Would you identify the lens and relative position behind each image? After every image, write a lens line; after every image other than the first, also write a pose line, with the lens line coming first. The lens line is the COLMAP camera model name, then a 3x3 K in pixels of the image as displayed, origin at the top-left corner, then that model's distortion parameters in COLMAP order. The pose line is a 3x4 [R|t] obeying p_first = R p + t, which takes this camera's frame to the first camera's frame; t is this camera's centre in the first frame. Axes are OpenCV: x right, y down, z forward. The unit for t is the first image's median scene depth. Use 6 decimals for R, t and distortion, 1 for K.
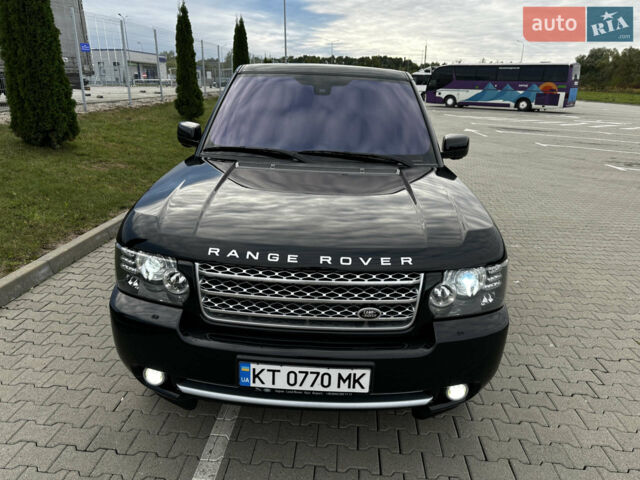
lens RADIAL K [[460.7, 0, 320.0], [0, 460.7, 240.0], [0, 0, 1]] dist [0.085711, -0.089466]
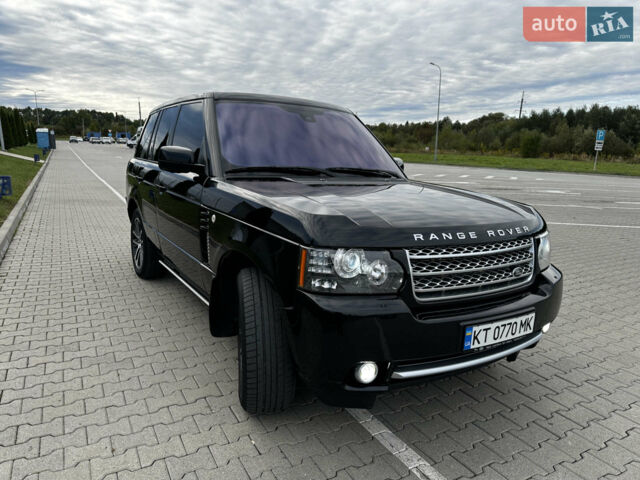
lens RADIAL K [[460.9, 0, 320.0], [0, 460.9, 240.0], [0, 0, 1]] dist [-0.004225, -0.002726]
pose [[0.836449, -0.104665, 0.537957, -0.924211], [0.162529, 0.984810, -0.061105, 0.055441], [-0.523390, 0.138545, 0.840755, 0.188147]]
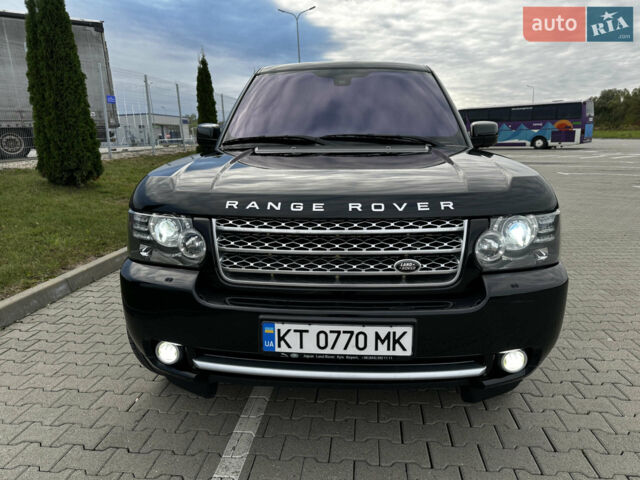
lens RADIAL K [[460.7, 0, 320.0], [0, 460.7, 240.0], [0, 0, 1]] dist [0.085711, -0.089466]
pose [[0.998388, -0.038364, -0.041834, -0.018859], [0.033865, 0.994062, -0.103413, 0.177405], [0.045553, 0.101829, 0.993758, 0.101418]]
